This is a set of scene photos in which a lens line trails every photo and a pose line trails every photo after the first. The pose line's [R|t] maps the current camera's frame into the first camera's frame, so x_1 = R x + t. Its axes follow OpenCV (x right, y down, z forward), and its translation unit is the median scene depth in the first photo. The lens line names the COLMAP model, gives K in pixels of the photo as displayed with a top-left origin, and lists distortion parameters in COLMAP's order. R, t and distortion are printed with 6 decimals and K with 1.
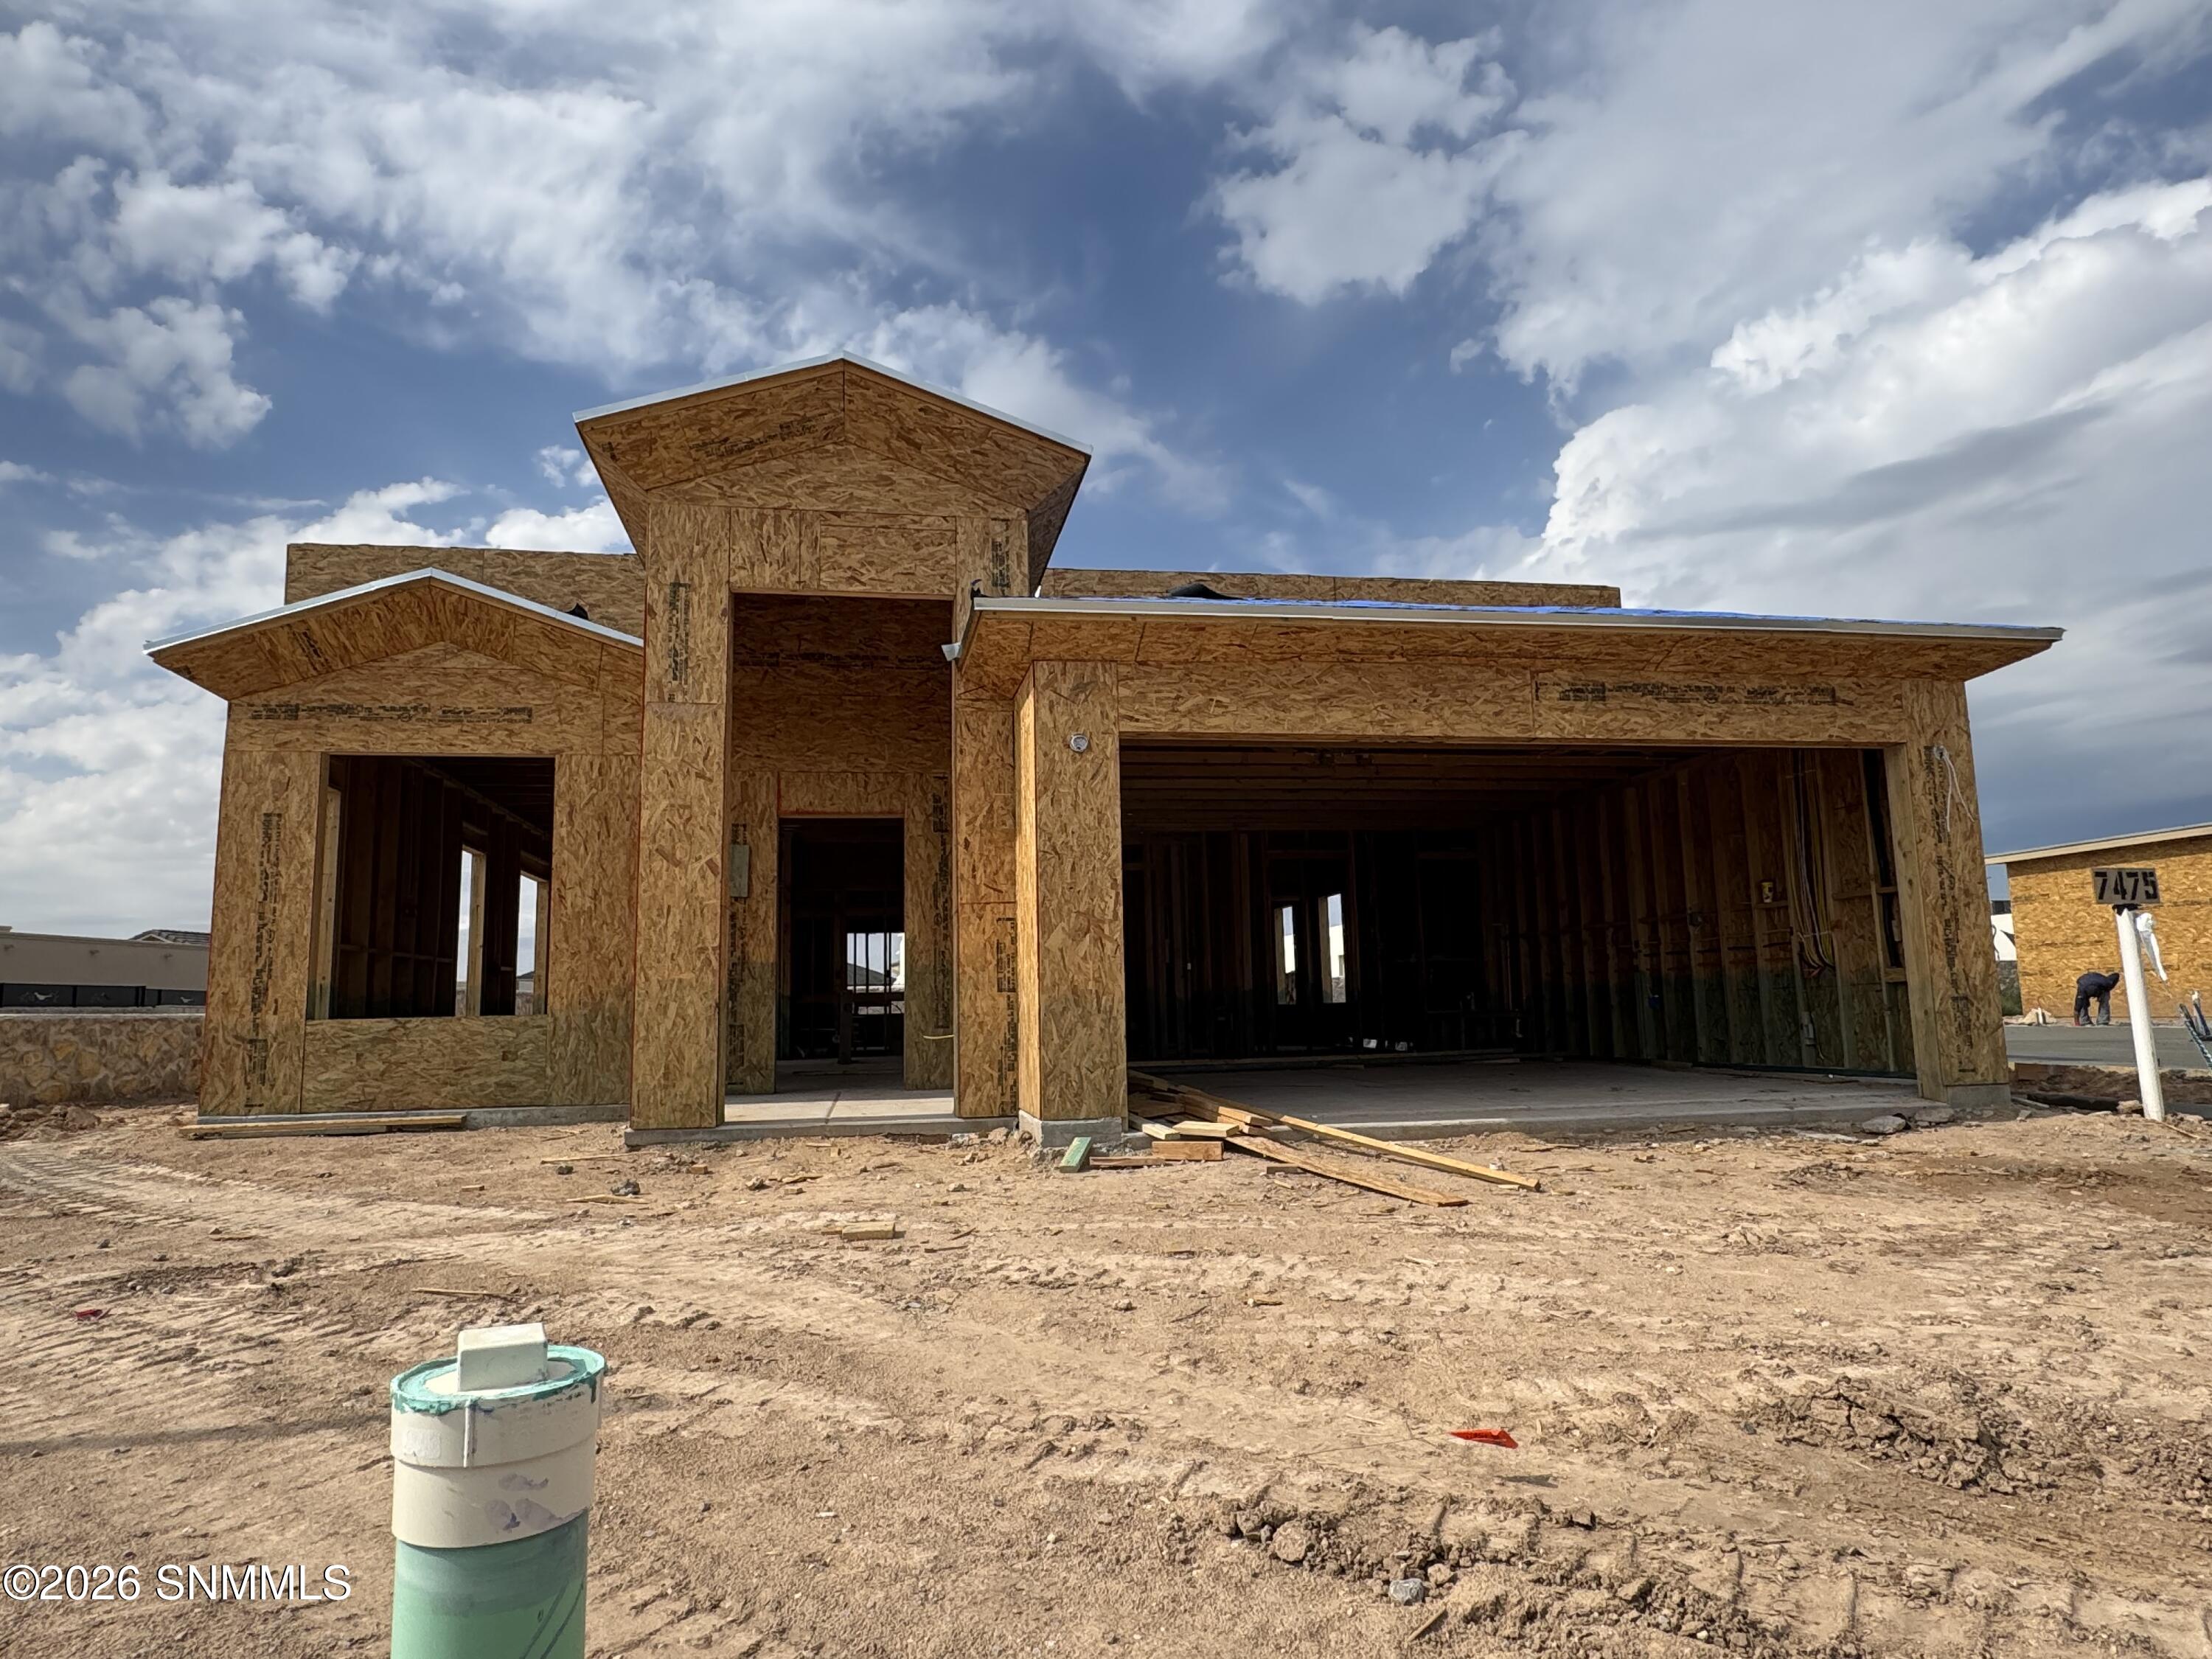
lens RADIAL K [[1320.5, 0, 1092.9], [0, 1320.5, 839.8], [0, 0, 1]] dist [-0.003072, -0.000663]
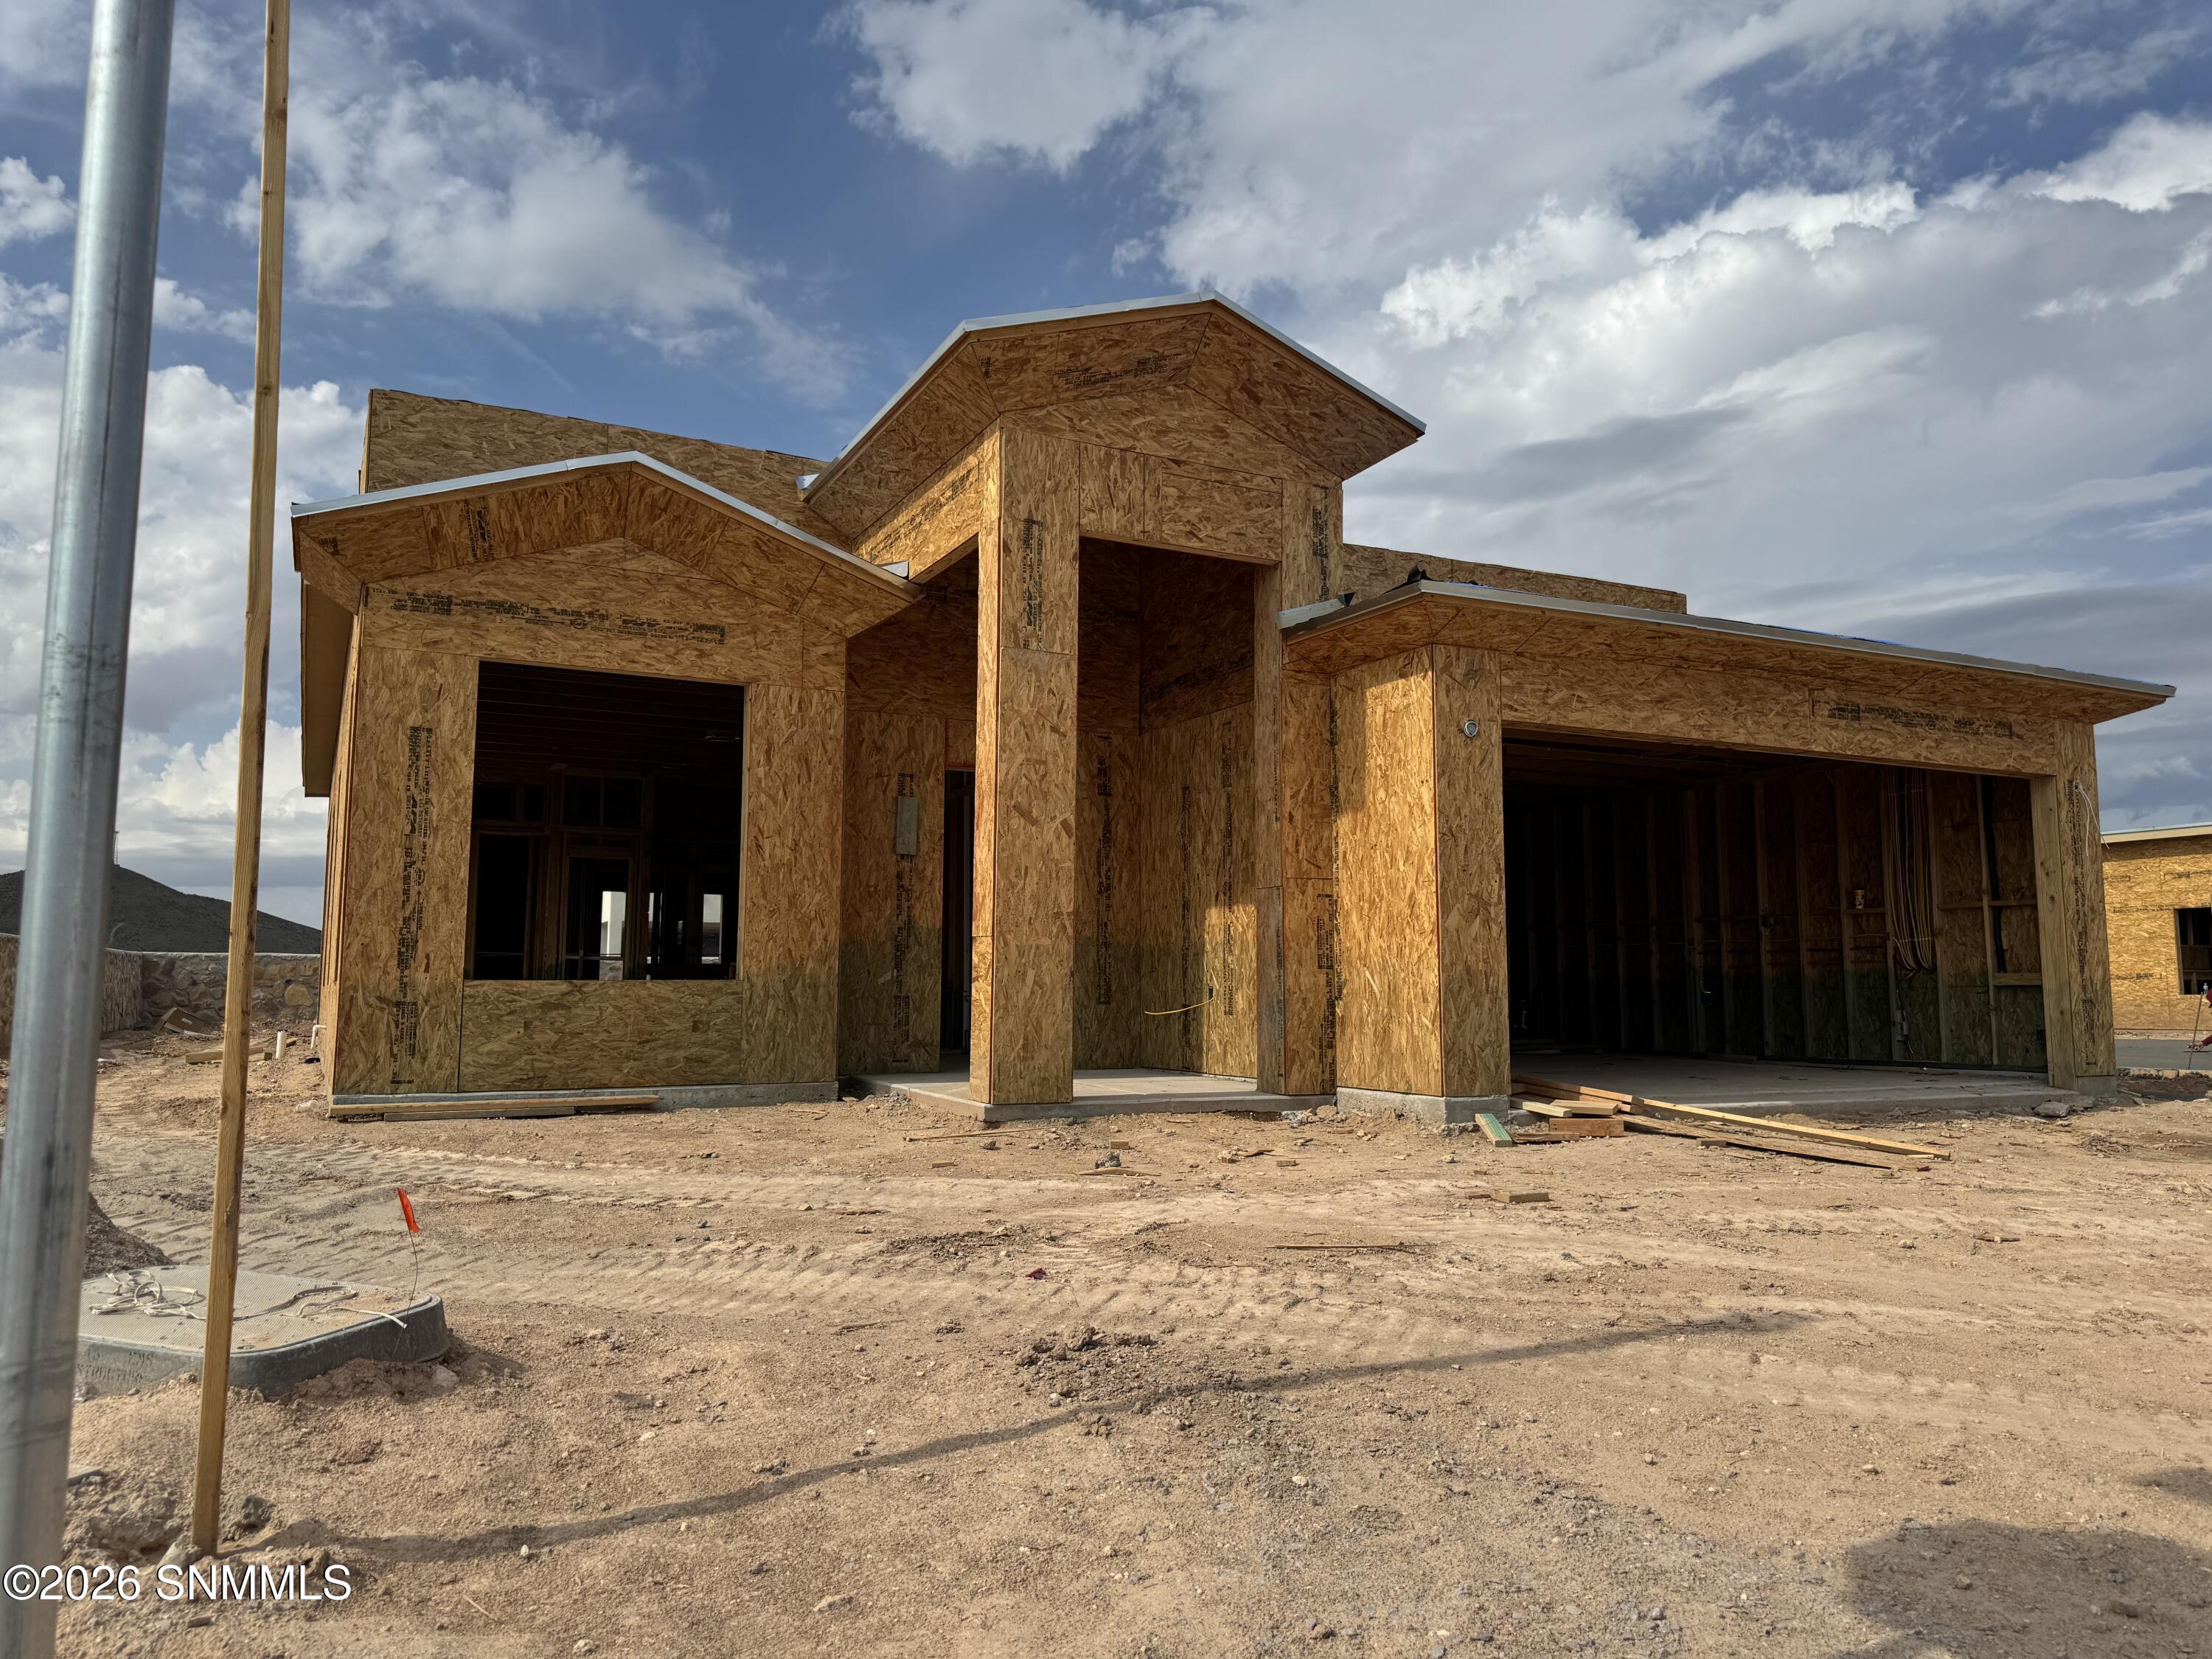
lens RADIAL K [[1548.1, 0, 1106.0], [0, 1548.1, 829.5], [0, 0, 1]] dist [0.125528, -0.212320]
pose [[0.956227, 0.055050, 0.287400, -0.542223], [-0.060994, 0.998069, 0.011762, 0.006557], [-0.286197, -0.028777, 0.957738, -0.065505]]
